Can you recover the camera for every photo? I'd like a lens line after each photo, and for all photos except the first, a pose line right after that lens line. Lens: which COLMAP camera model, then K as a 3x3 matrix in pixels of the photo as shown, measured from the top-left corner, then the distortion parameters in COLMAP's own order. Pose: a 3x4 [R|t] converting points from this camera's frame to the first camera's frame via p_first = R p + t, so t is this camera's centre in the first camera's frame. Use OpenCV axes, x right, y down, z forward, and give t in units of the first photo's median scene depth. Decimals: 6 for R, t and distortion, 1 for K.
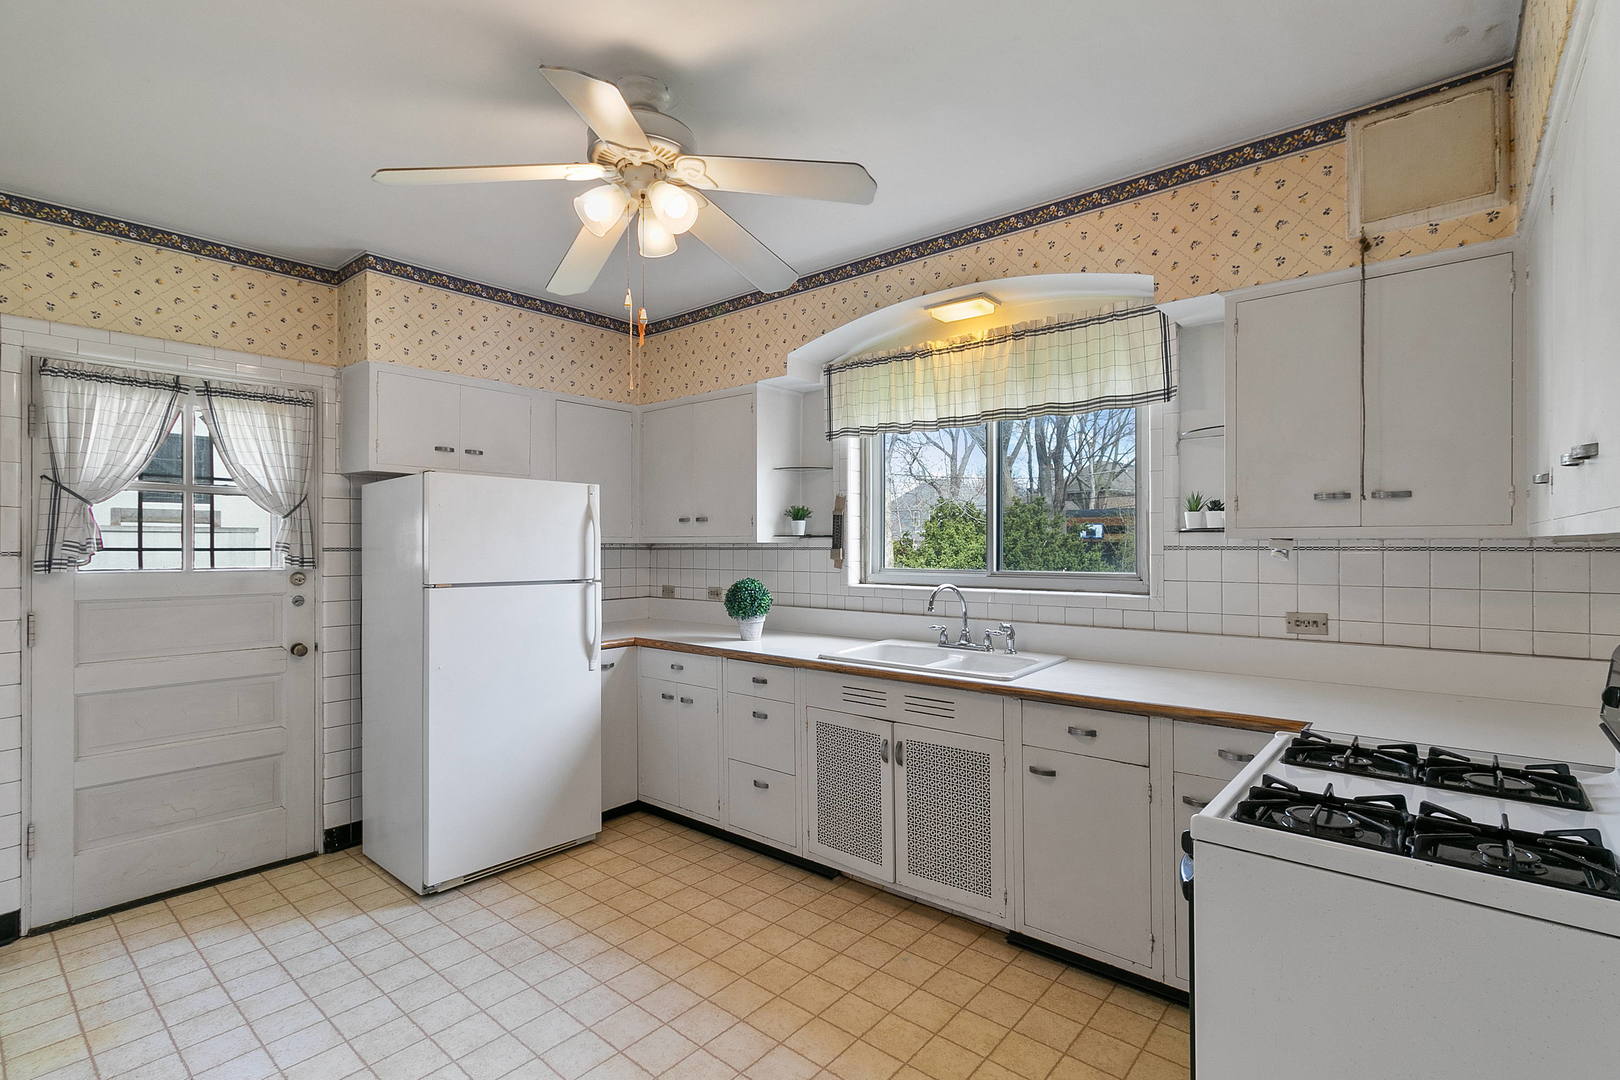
lens RADIAL K [[741.5, 0, 811.1], [0, 741.5, 541.3], [0, 0, 1]] dist [0.002697, 0.000394]
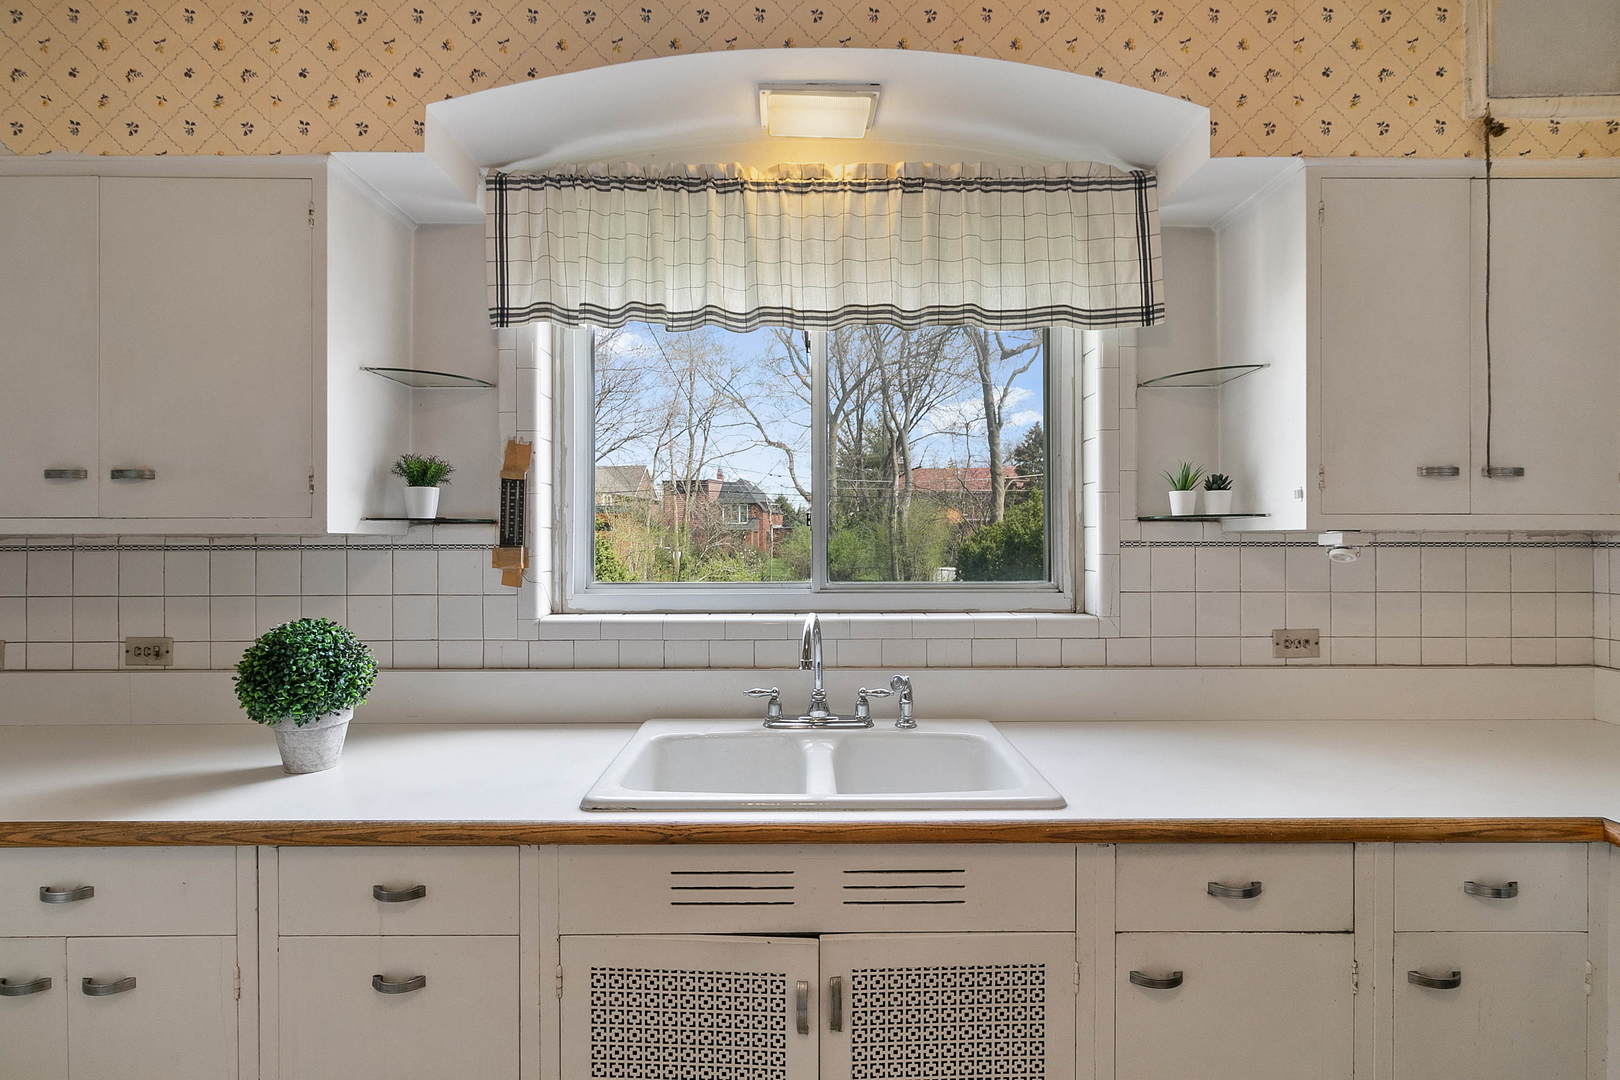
lens RADIAL K [[741.5, 0, 805.4], [0, 741.5, 537.3], [0, 0, 1]] dist [0.002697, 0.000394]
pose [[0.766364, 0.003550, 0.642397, -0.159702], [-0.003584, 0.999993, -0.001250, 0.004174], [-0.642396, -0.001345, 0.766371, 0.585894]]
